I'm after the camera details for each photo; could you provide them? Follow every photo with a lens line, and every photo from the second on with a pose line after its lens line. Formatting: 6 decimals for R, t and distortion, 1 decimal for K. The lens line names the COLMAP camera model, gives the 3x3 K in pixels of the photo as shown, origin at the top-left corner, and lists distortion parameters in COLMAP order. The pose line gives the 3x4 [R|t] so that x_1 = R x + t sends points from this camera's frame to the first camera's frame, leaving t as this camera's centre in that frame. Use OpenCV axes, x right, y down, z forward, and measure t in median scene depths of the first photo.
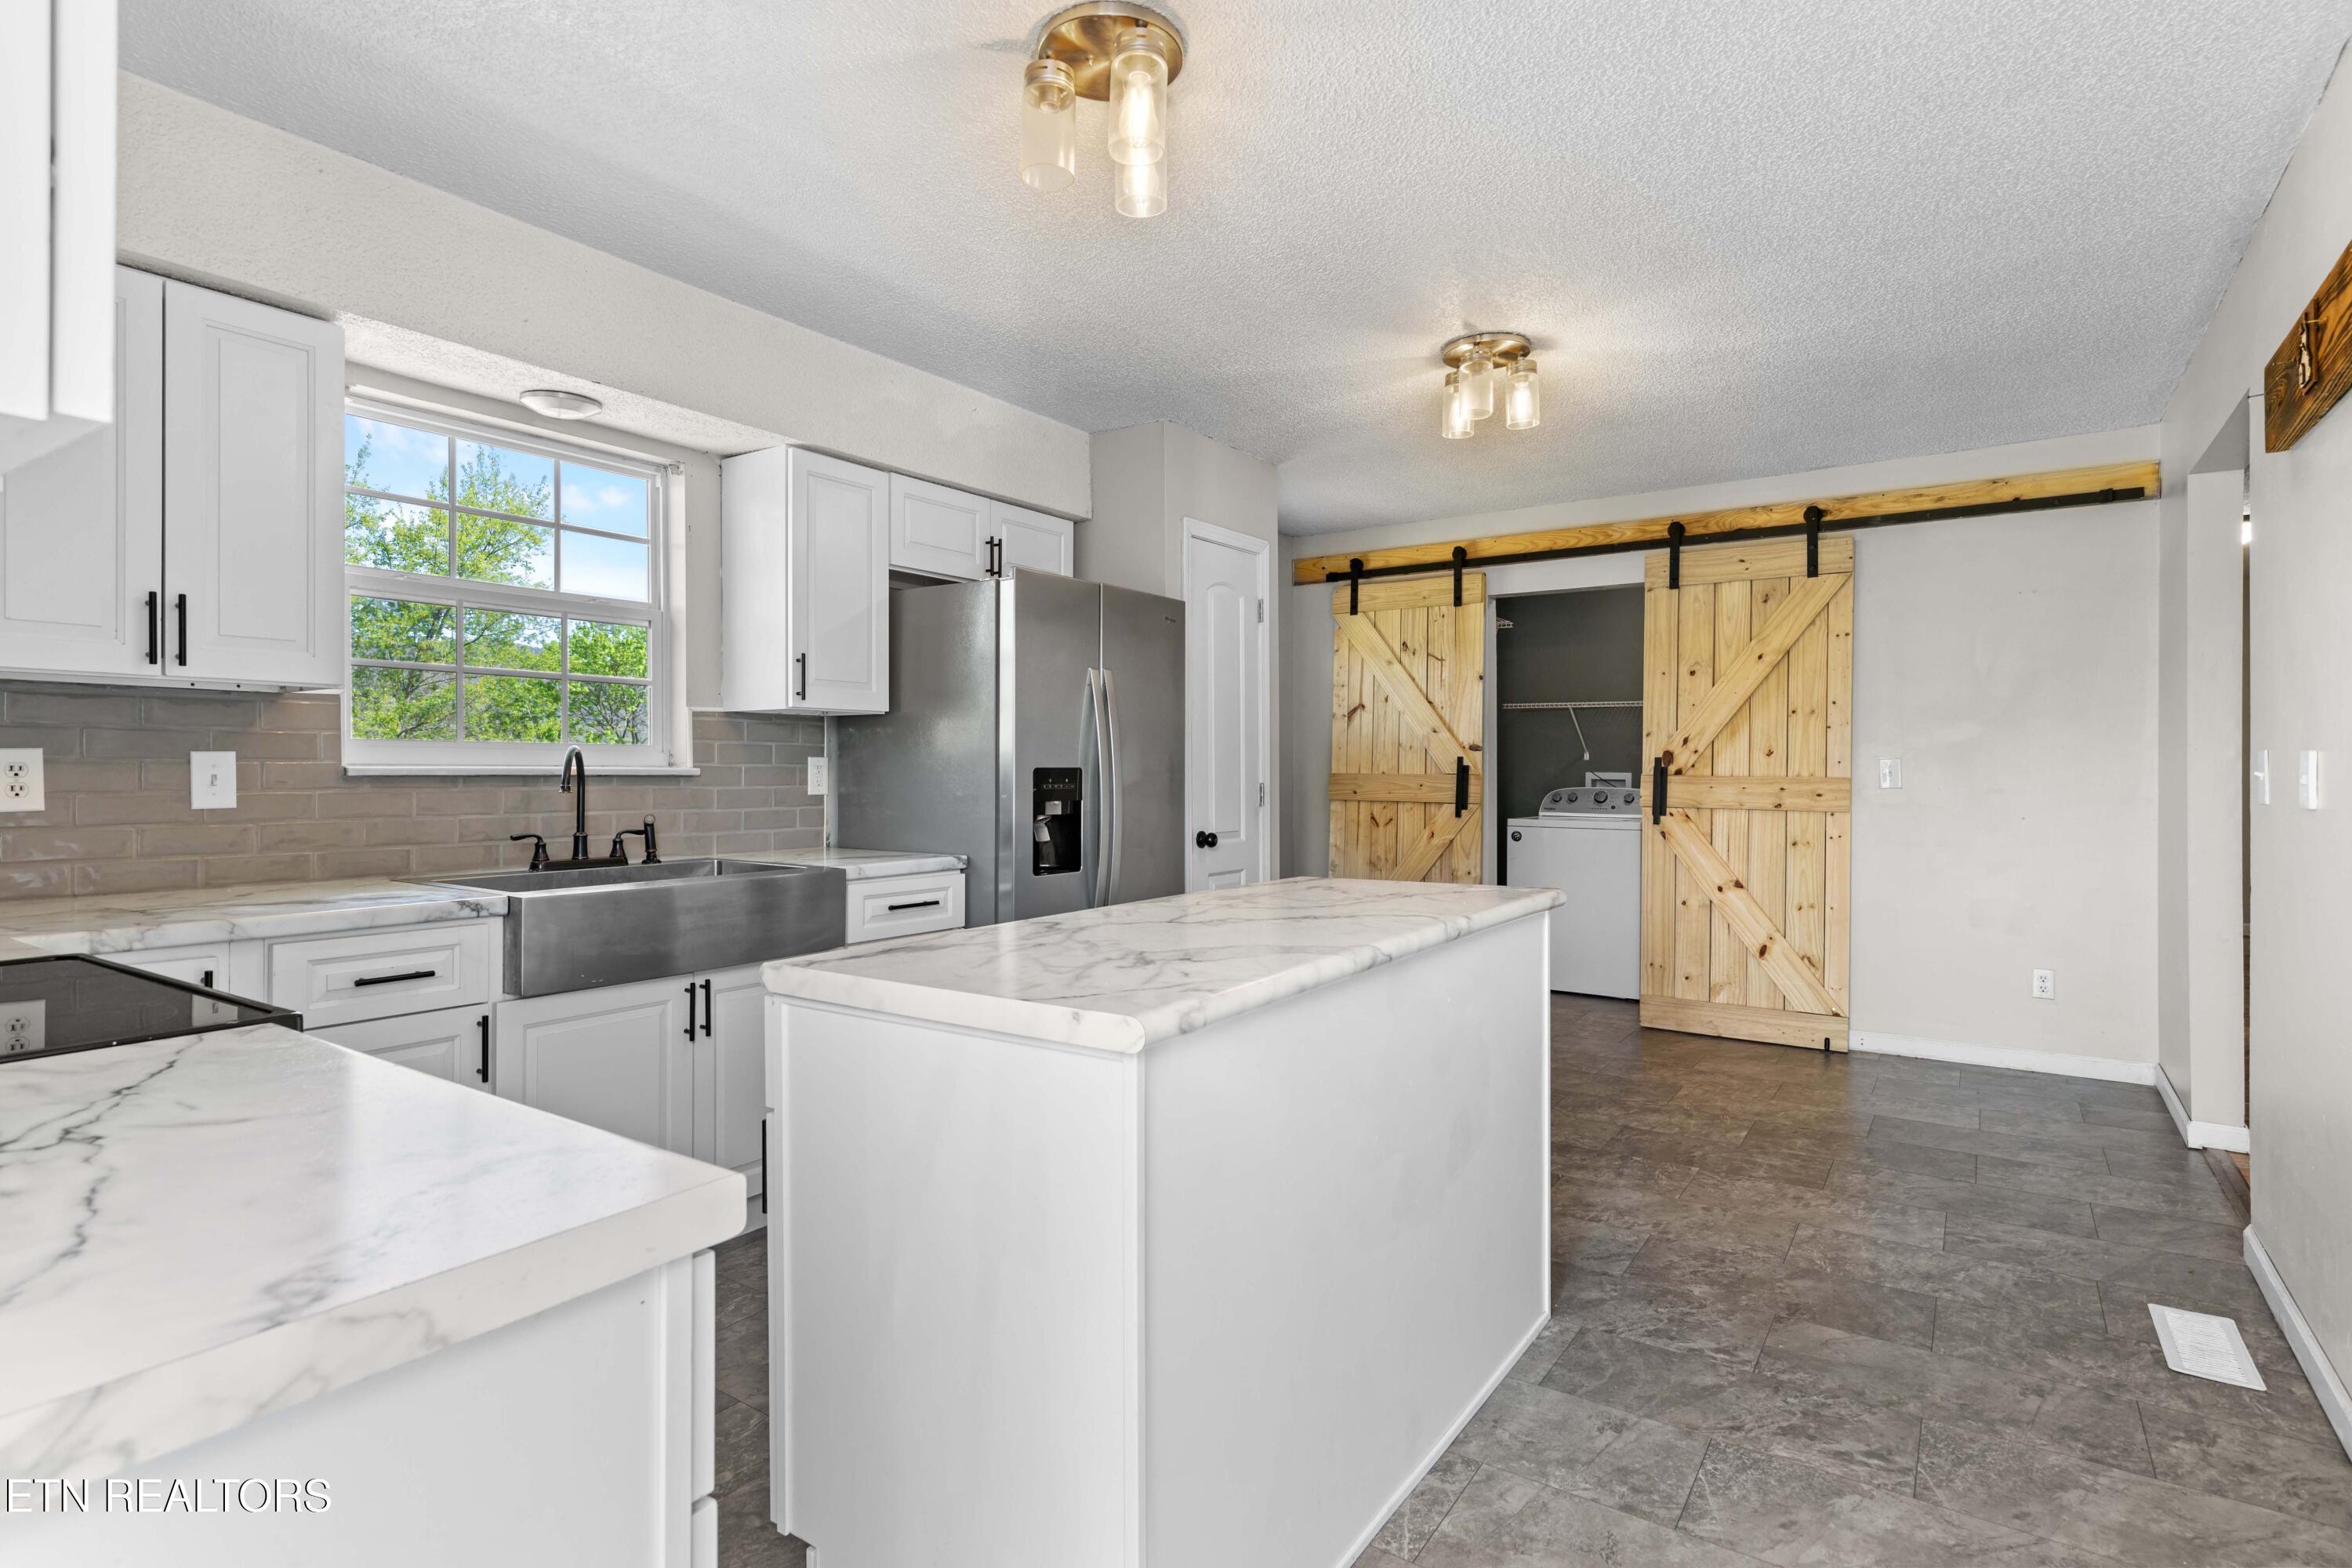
lens RADIAL K [[1170.7, 0, 1176.0], [0, 1170.7, 784.0], [0, 0, 1]] dist [0.003762, -0.000262]
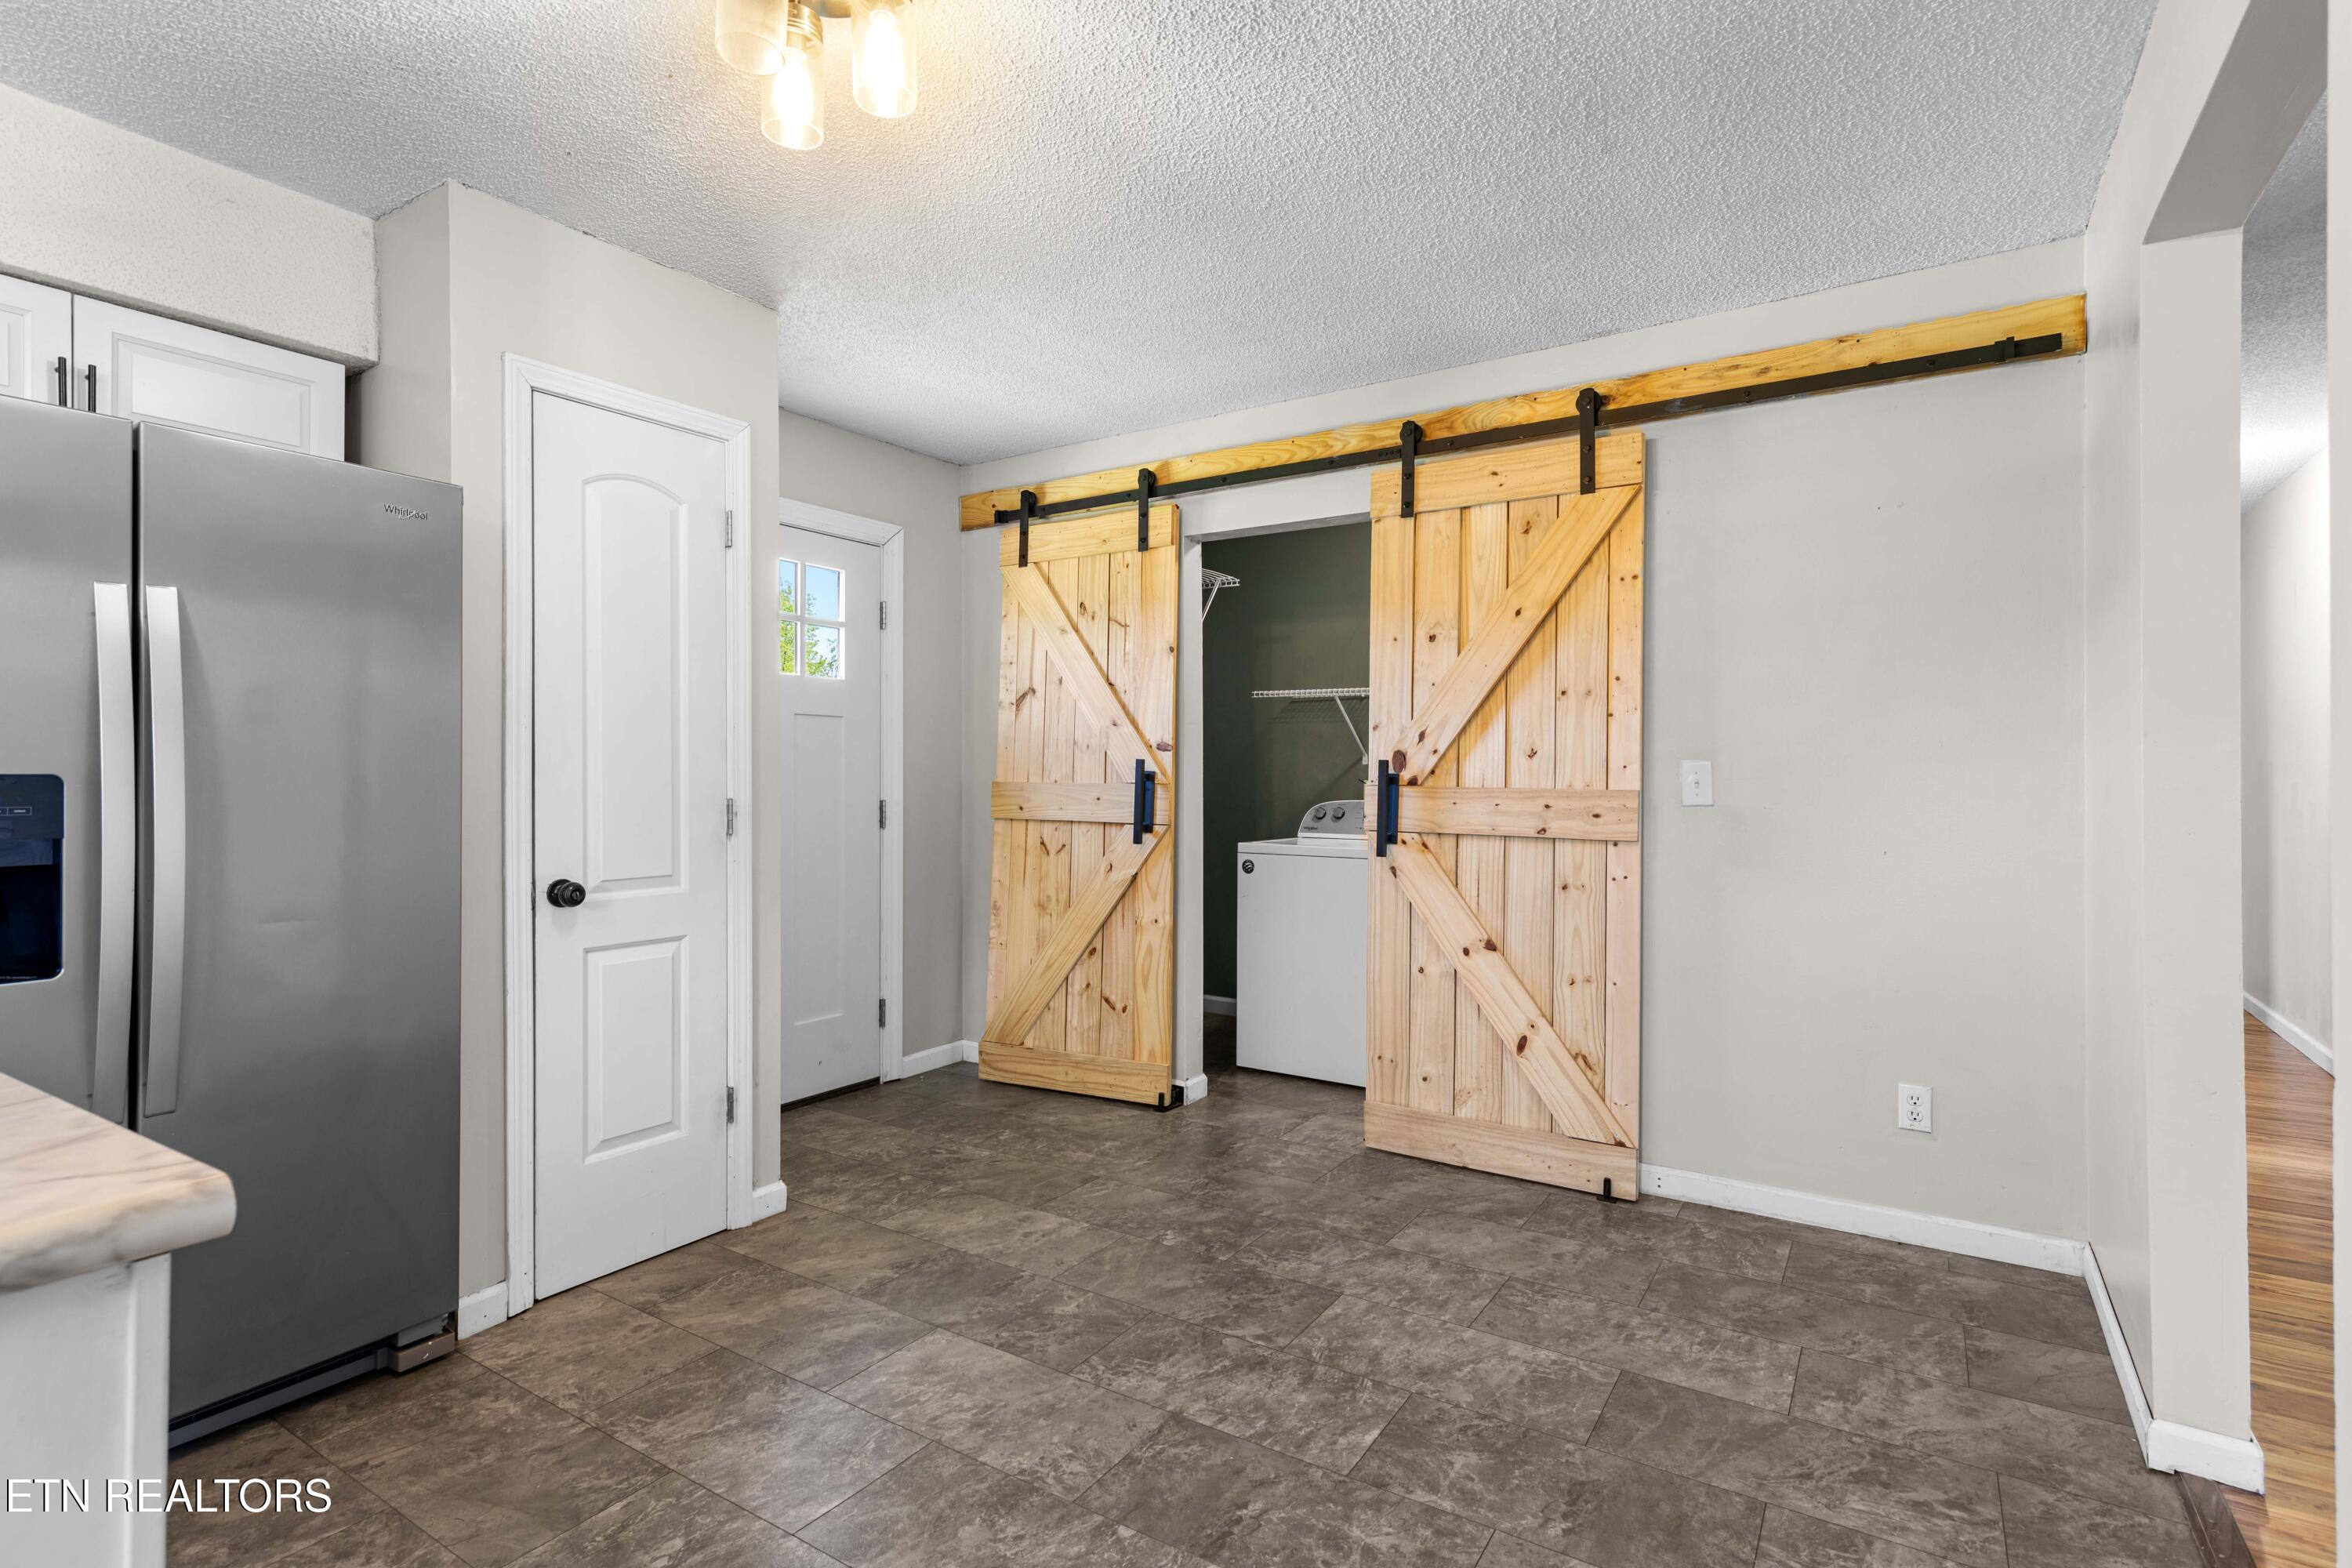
lens RADIAL K [[1163.7, 0, 1176.0], [0, 1163.7, 784.0], [0, 0, 1]] dist [0.002488, 0.000693]
pose [[0.999022, 0.000442, 0.044224, 0.267529], [-0.000184, 0.999983, -0.005838, -0.004652], [-0.044226, 0.005824, 0.999005, 0.329739]]
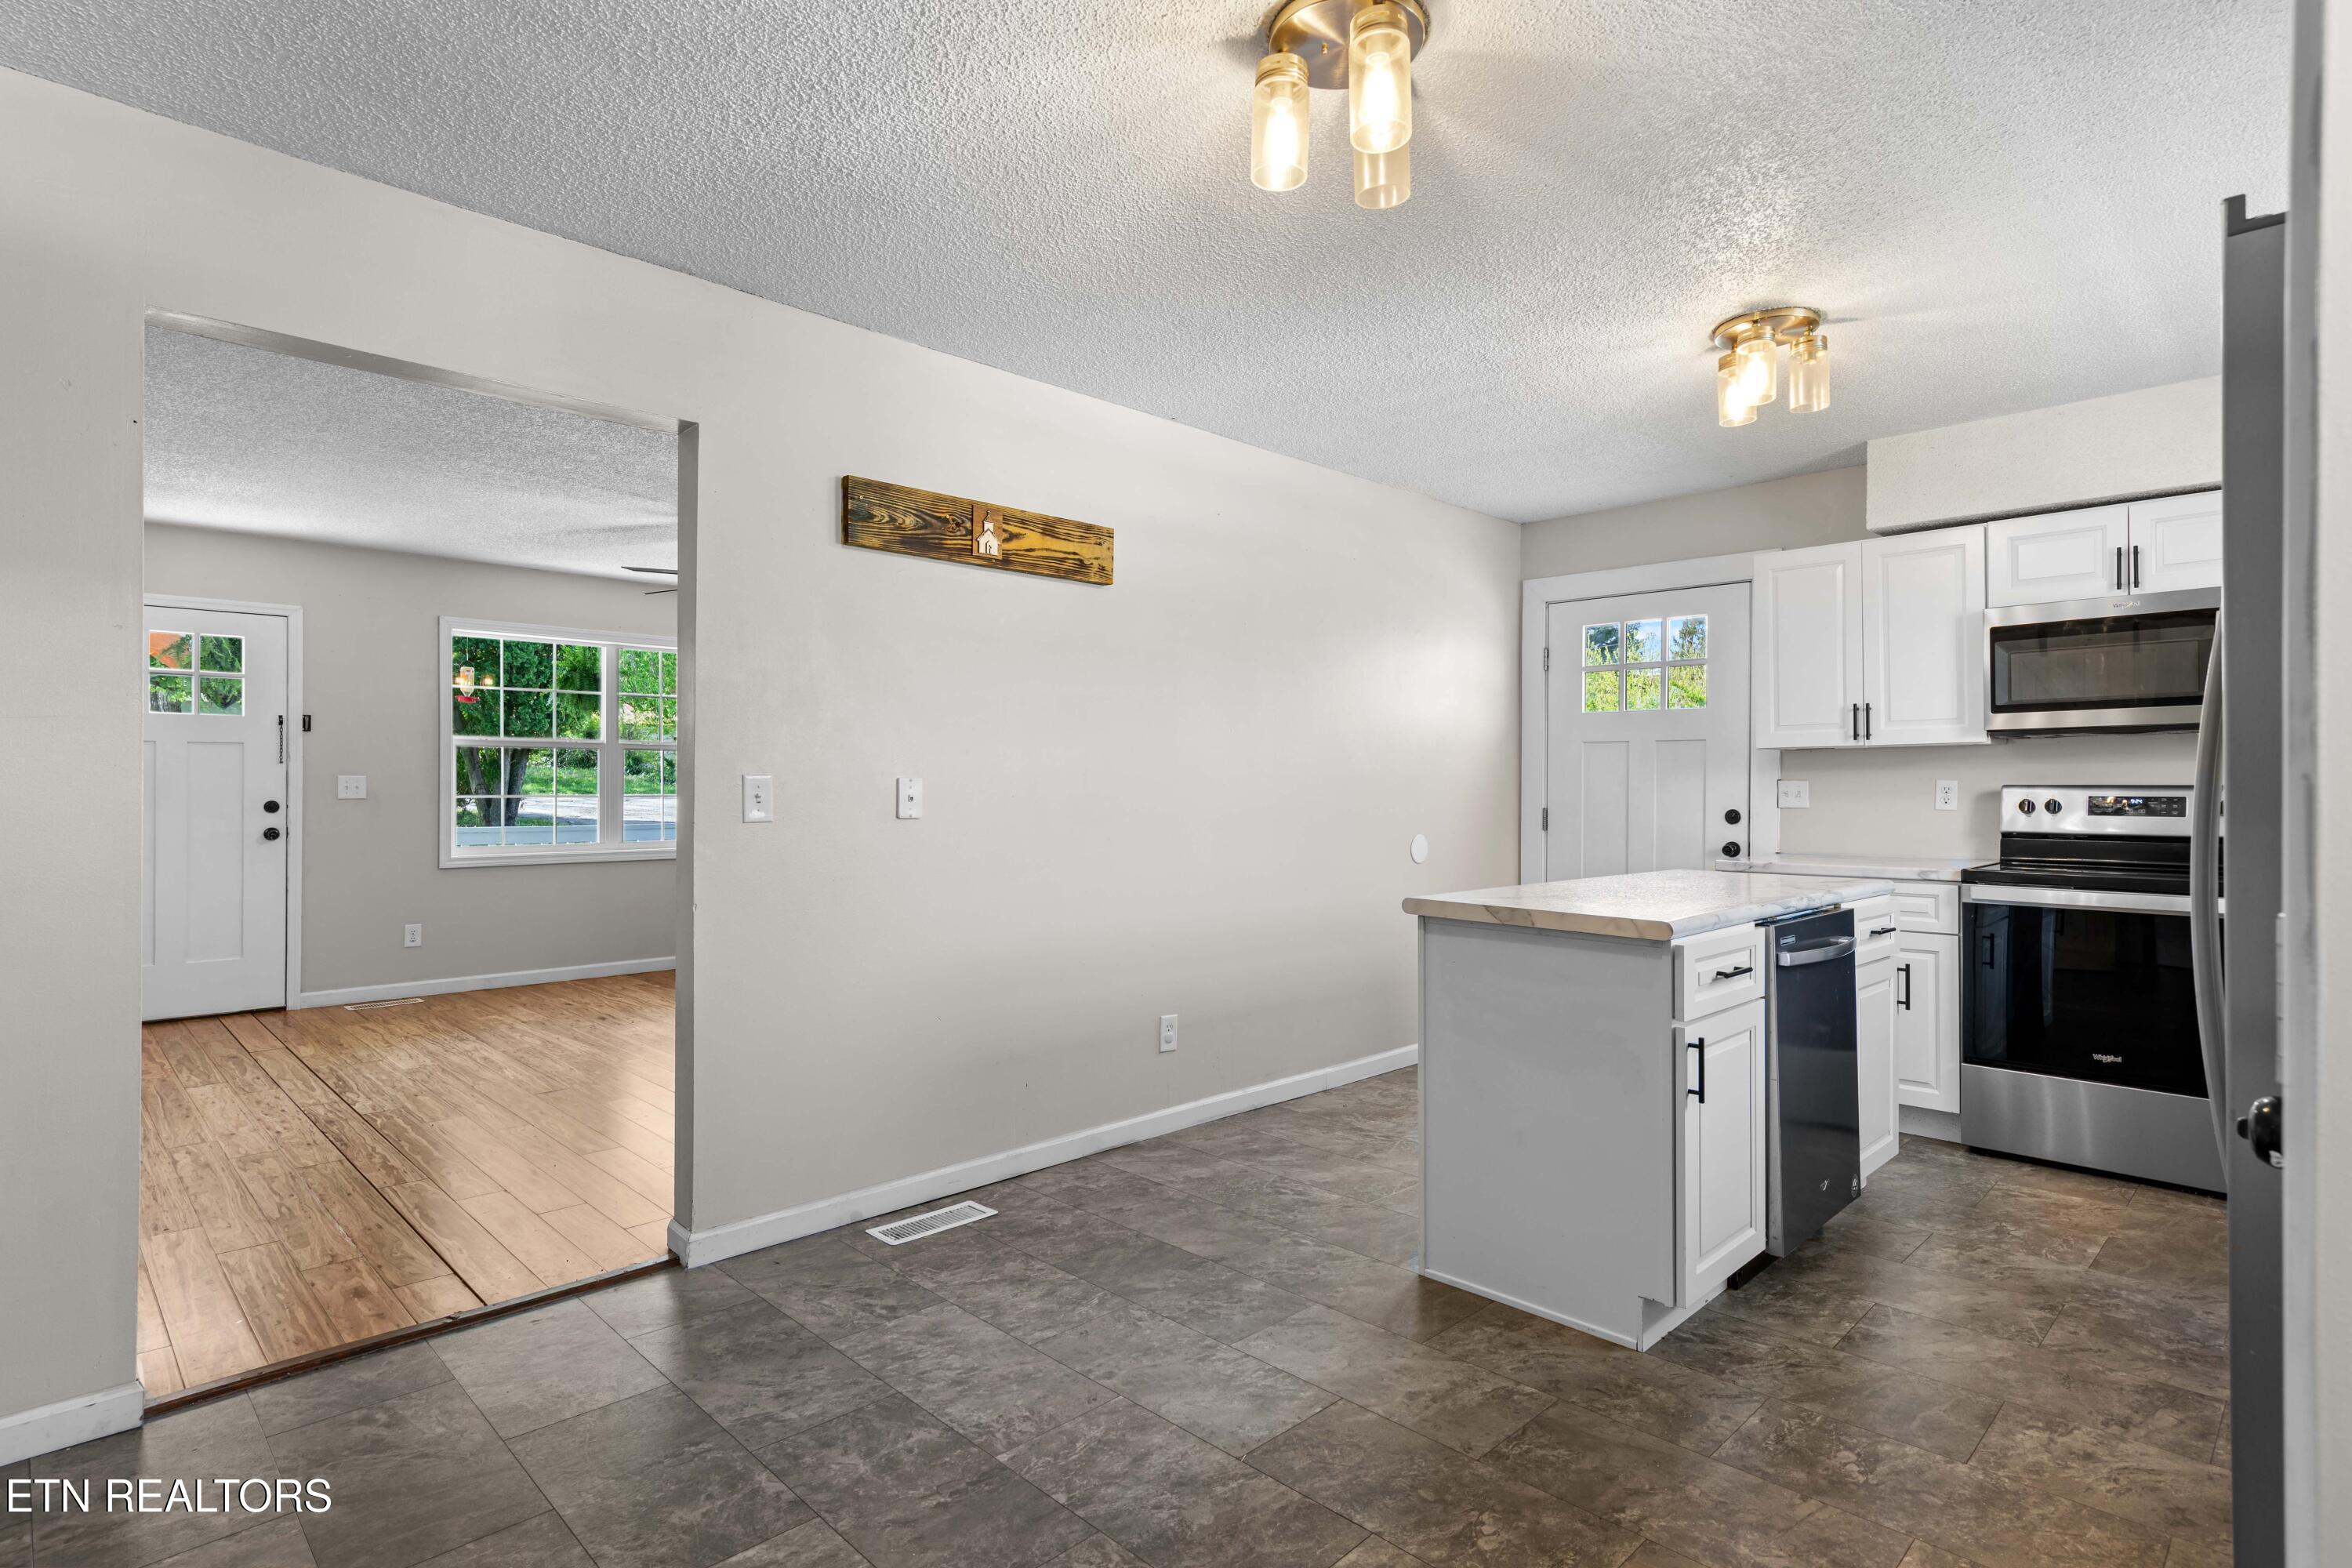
lens RADIAL K [[1170.7, 0, 1176.0], [0, 1170.7, 784.0], [0, 0, 1]] dist [0.003762, -0.000262]
pose [[-0.980175, 0.004736, 0.198075, 0.155840], [0.006391, 0.999950, 0.007719, -0.014001], [-0.198029, 0.008832, -0.980156, 1.038600]]
